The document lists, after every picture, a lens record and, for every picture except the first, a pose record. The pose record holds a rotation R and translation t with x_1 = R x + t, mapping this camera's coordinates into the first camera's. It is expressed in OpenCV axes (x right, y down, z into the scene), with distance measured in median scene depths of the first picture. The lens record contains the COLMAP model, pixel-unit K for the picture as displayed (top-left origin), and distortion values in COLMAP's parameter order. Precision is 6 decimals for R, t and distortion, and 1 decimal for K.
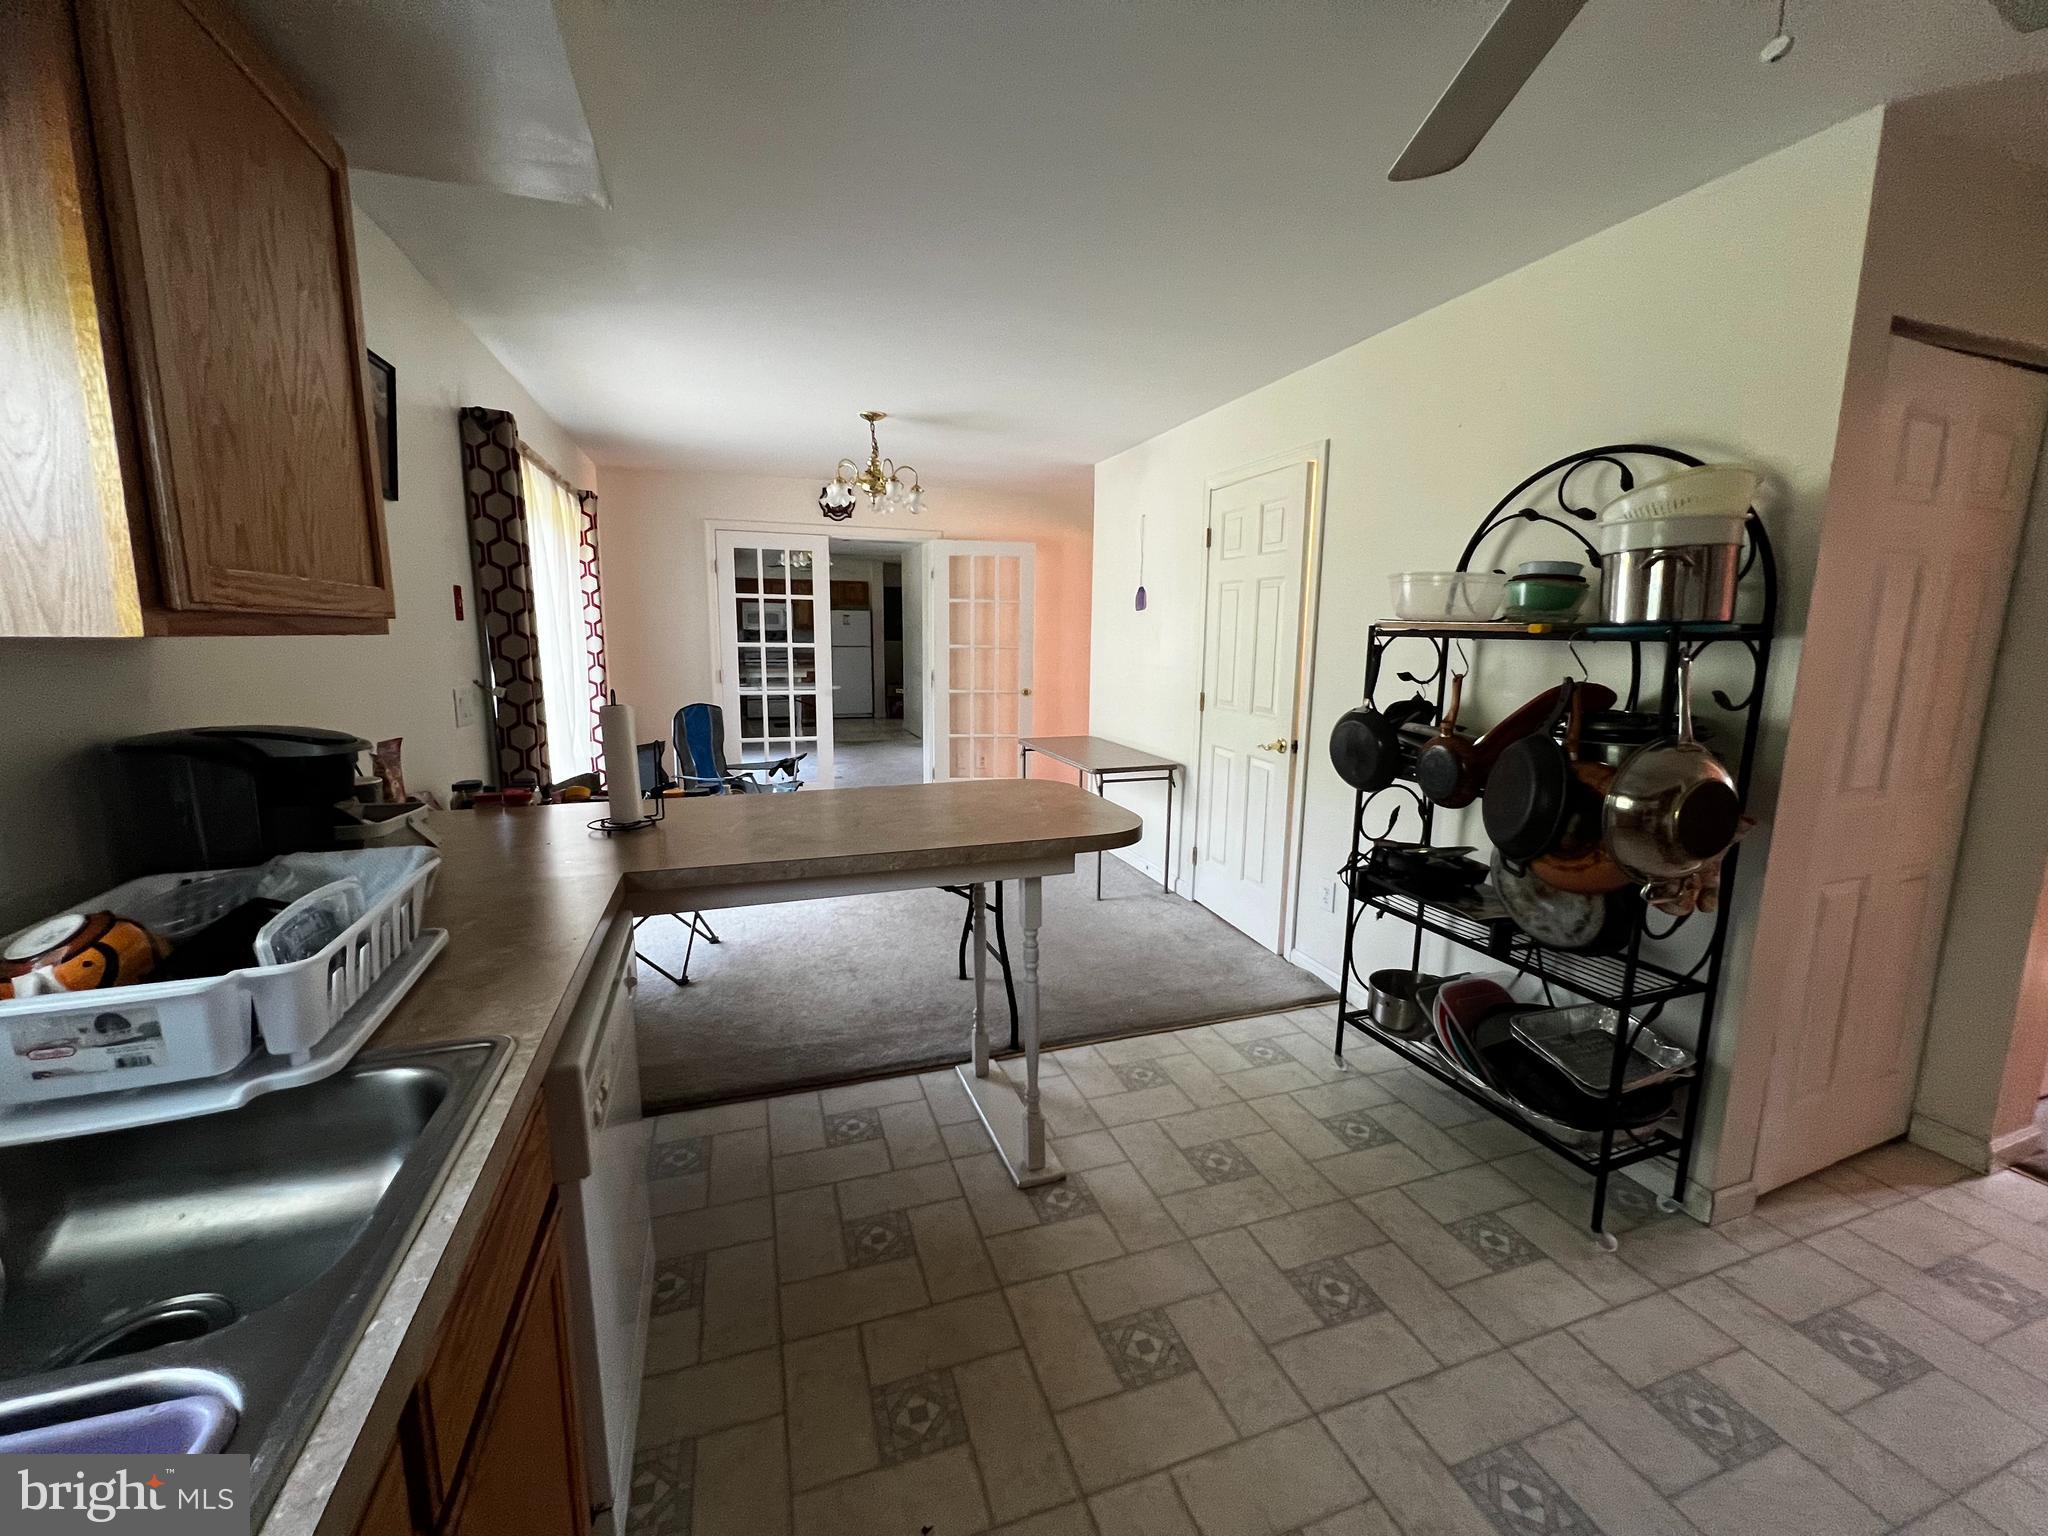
lens RADIAL K [[822.1, 0, 1021.2], [0, 822.1, 769.8], [0, 0, 1]] dist [-0.002023, -0.000287]
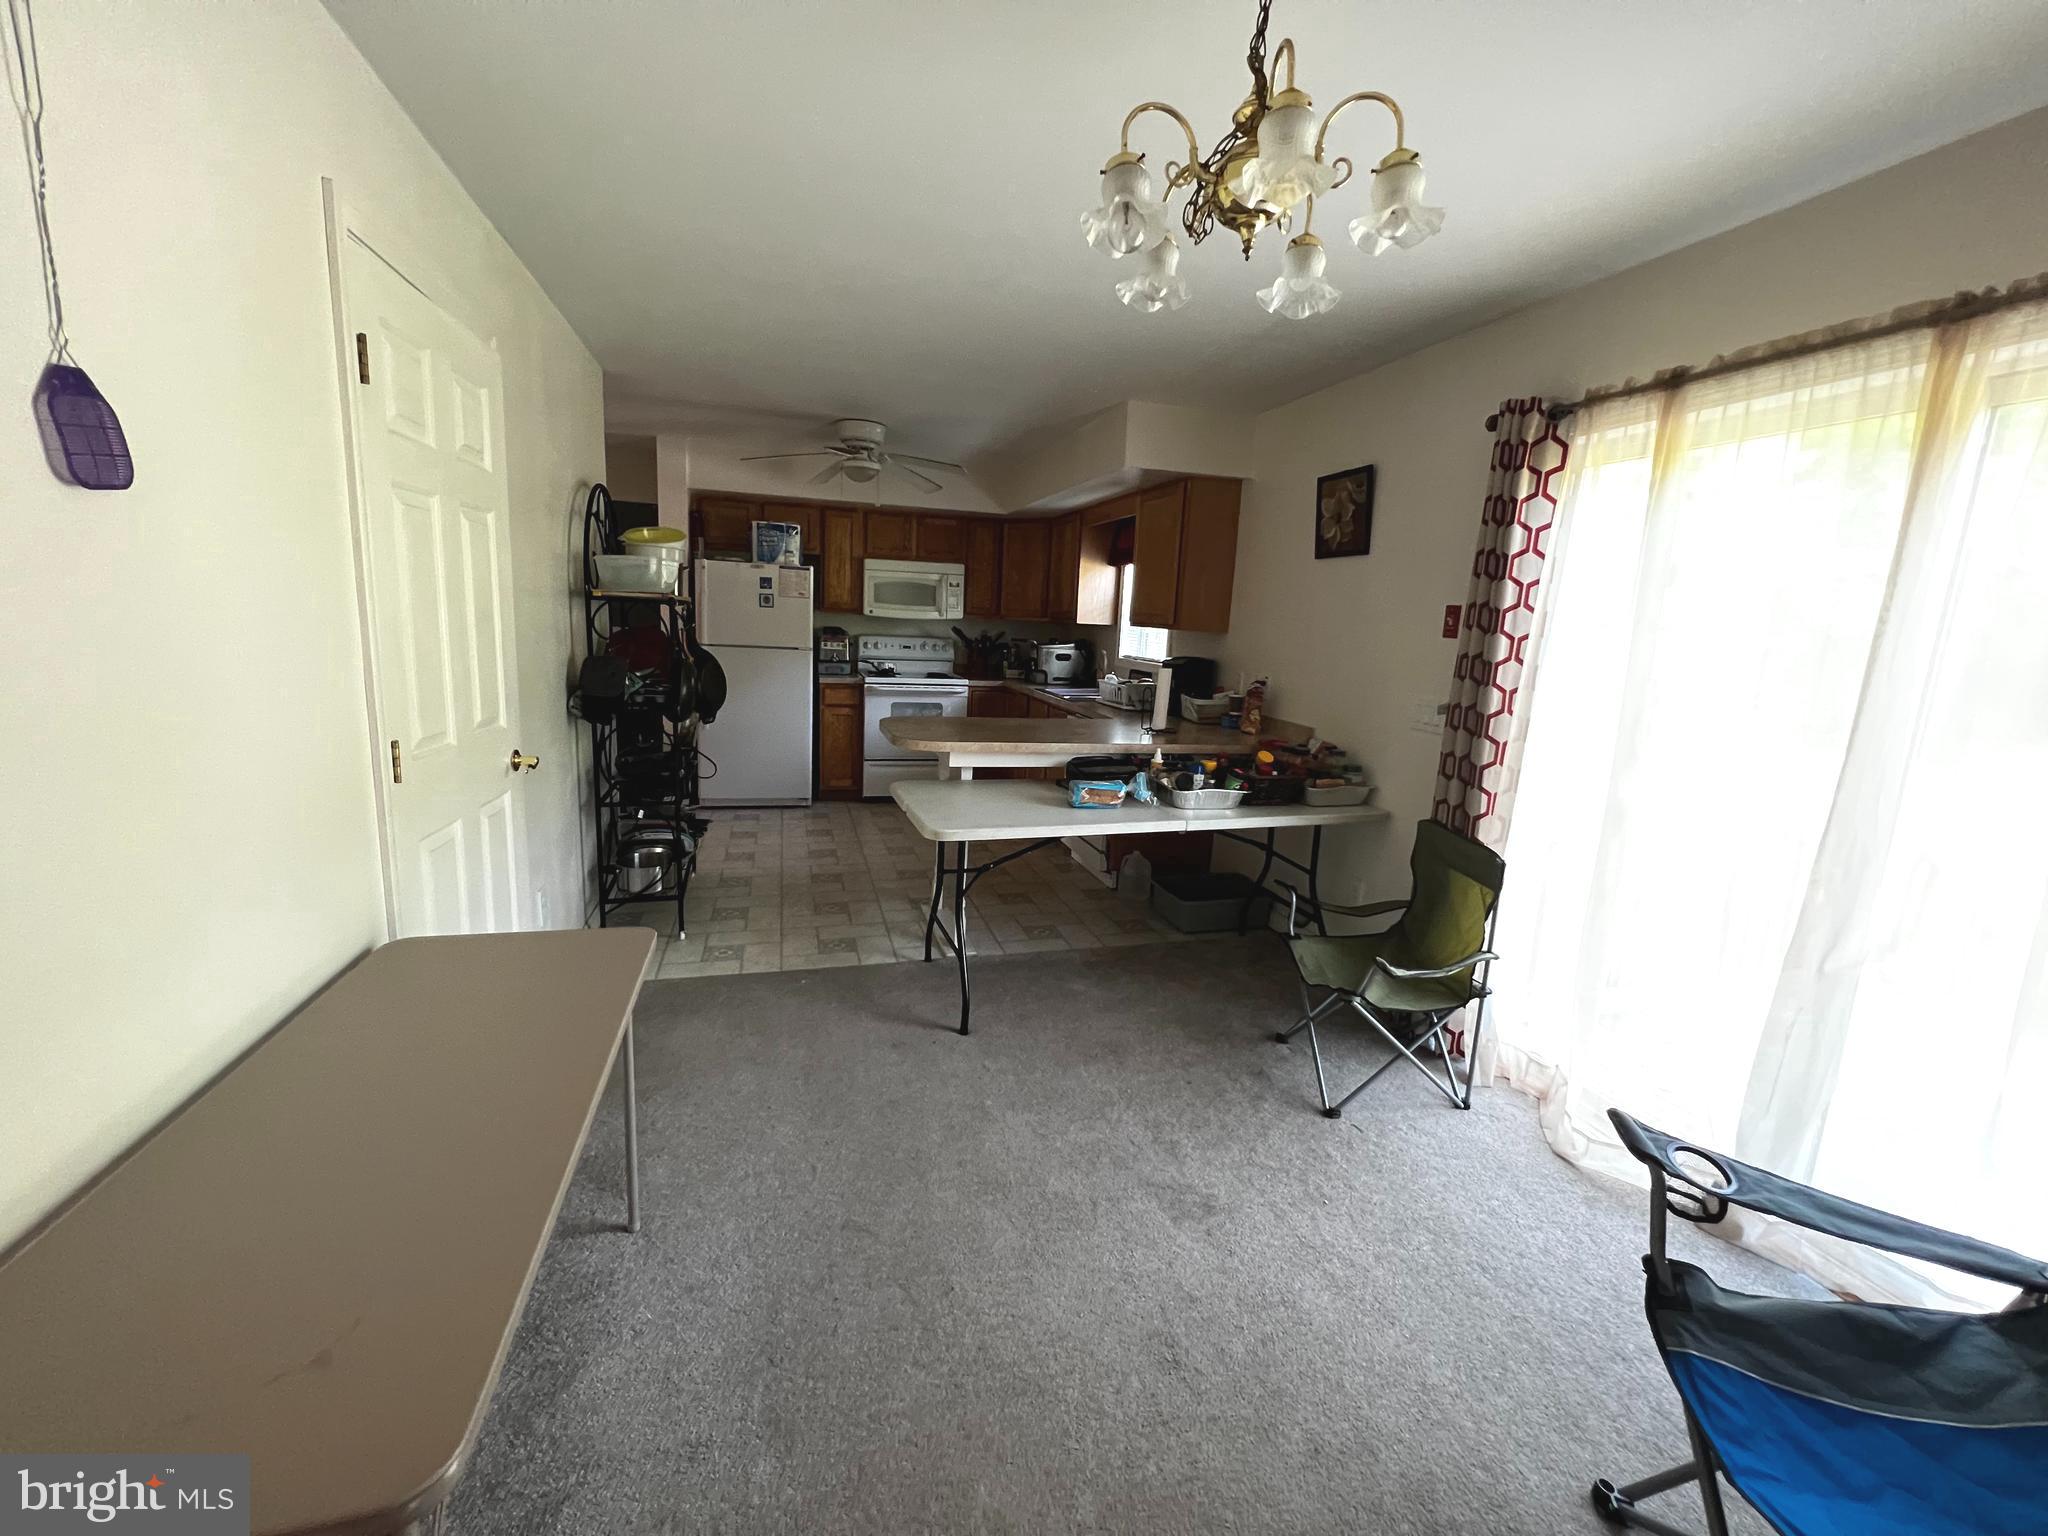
lens RADIAL K [[815.5, 0, 1015.3], [0, 815.5, 768.5], [0, 0, 1]] dist [-0.001258, -0.000097]
pose [[-0.996702, -0.068084, 0.044147, -0.215737], [-0.048548, 0.936276, 0.347893, -0.446395], [-0.065019, 0.344603, -0.936494, 2.563579]]
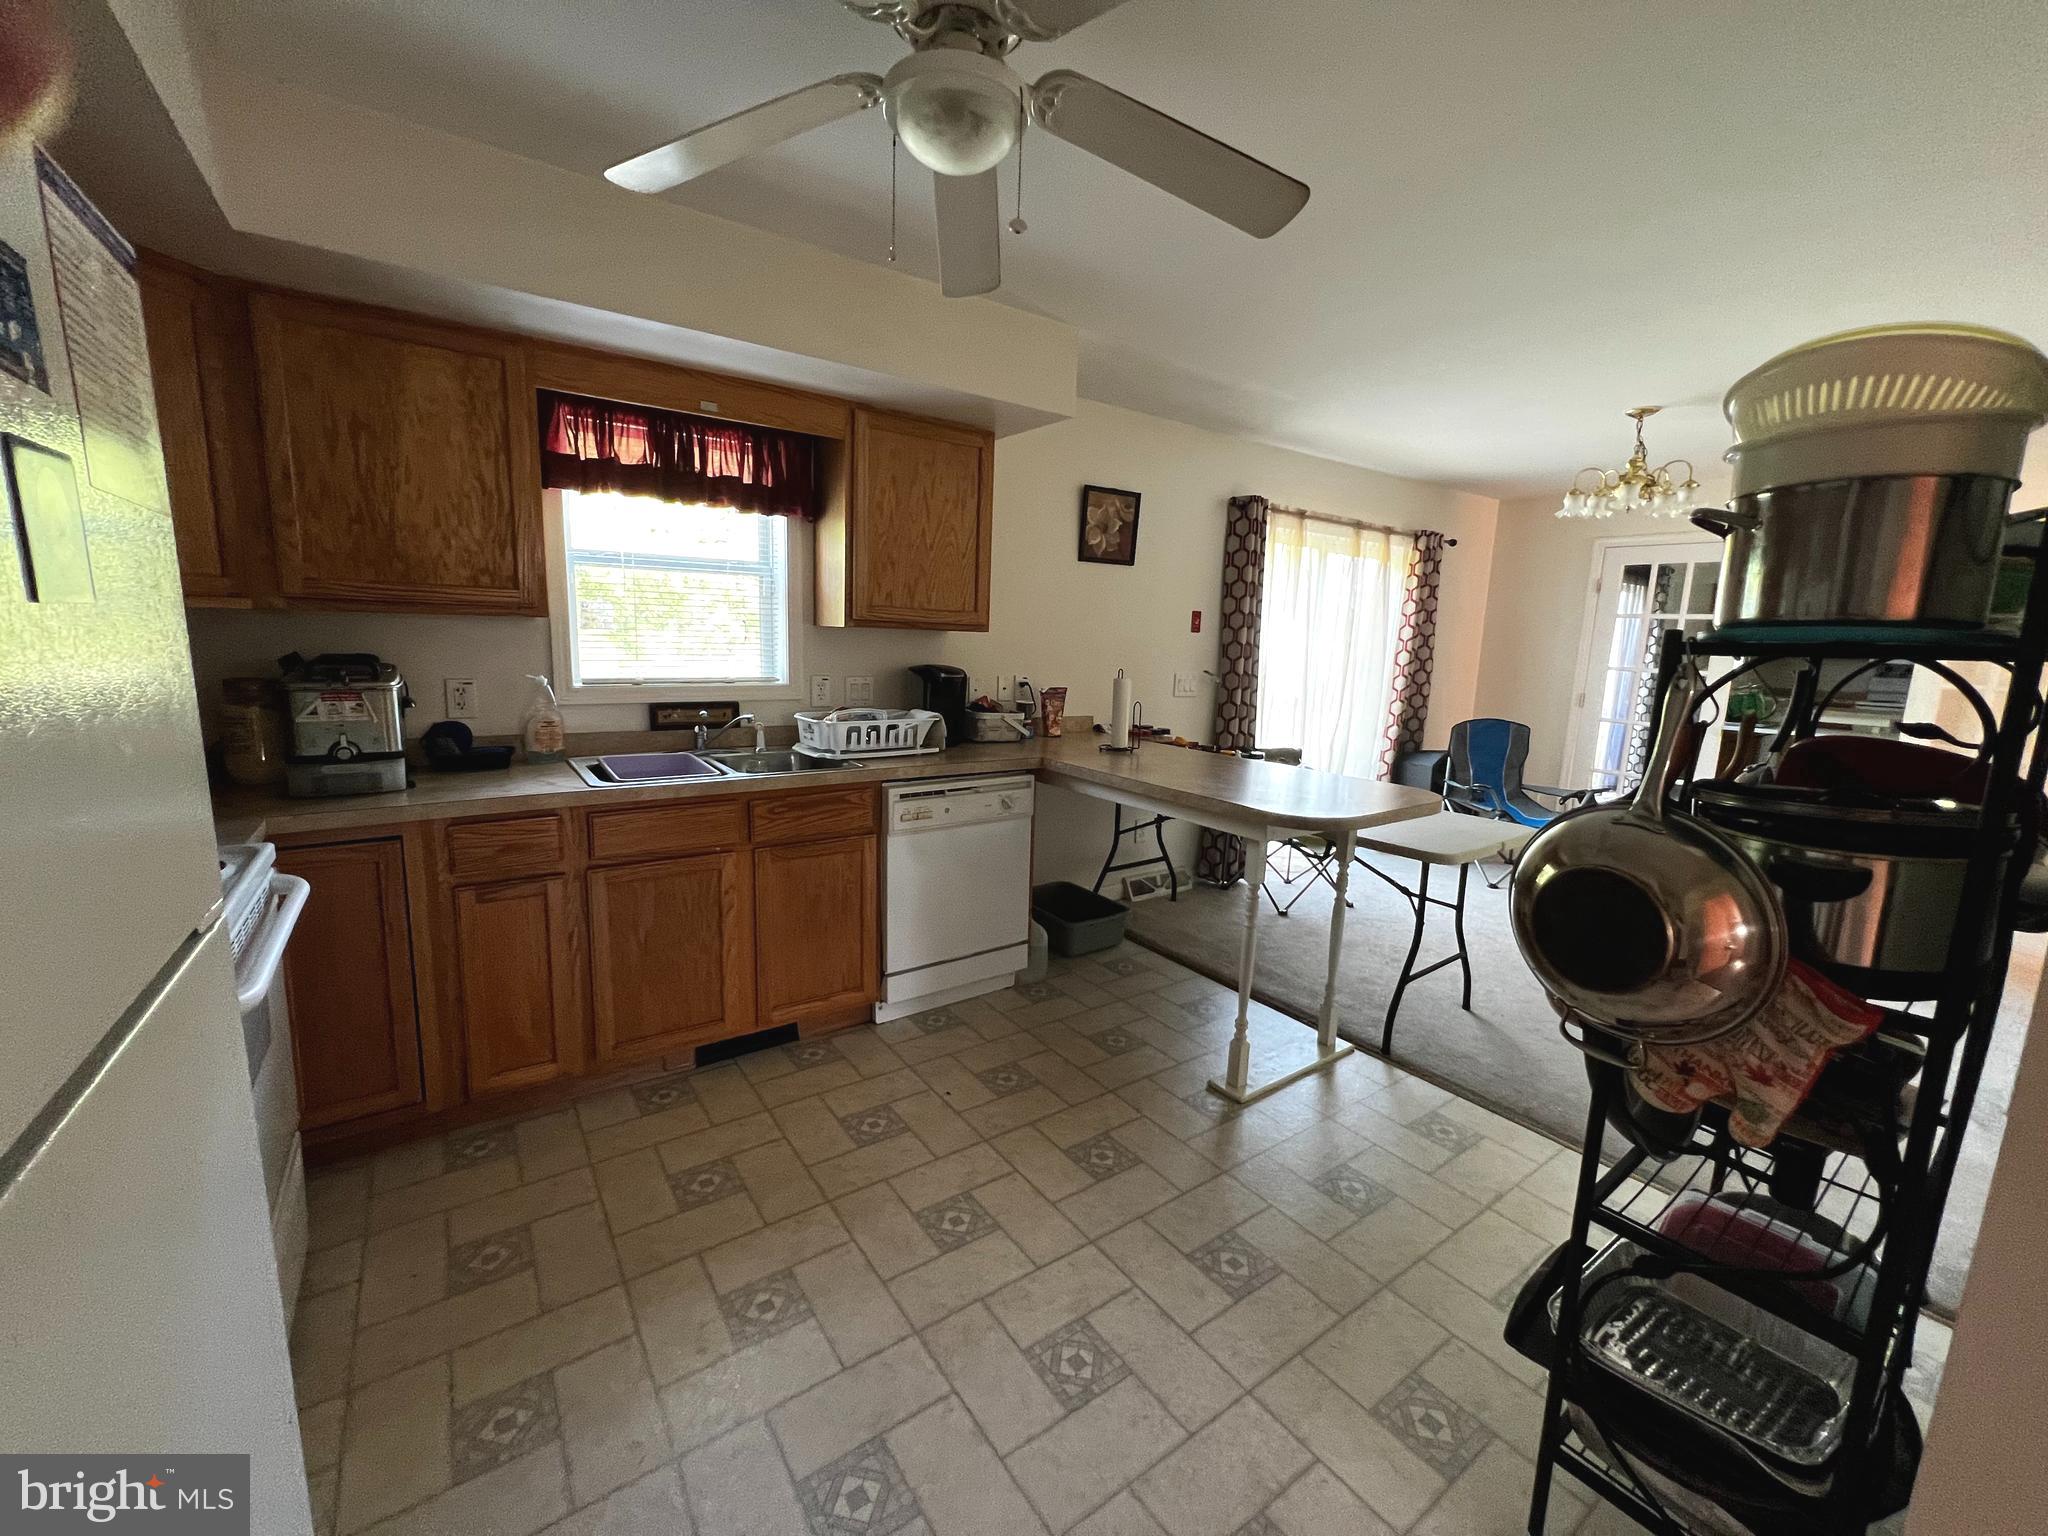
lens RADIAL K [[822.1, 0, 1021.2], [0, 822.1, 769.8], [0, 0, 1]] dist [-0.002023, -0.000287]
pose [[0.280197, 0.158673, -0.946738, 0.978041], [-0.191731, 0.975623, 0.106769, -0.030156], [0.940600, 0.151603, 0.303789, 0.275290]]
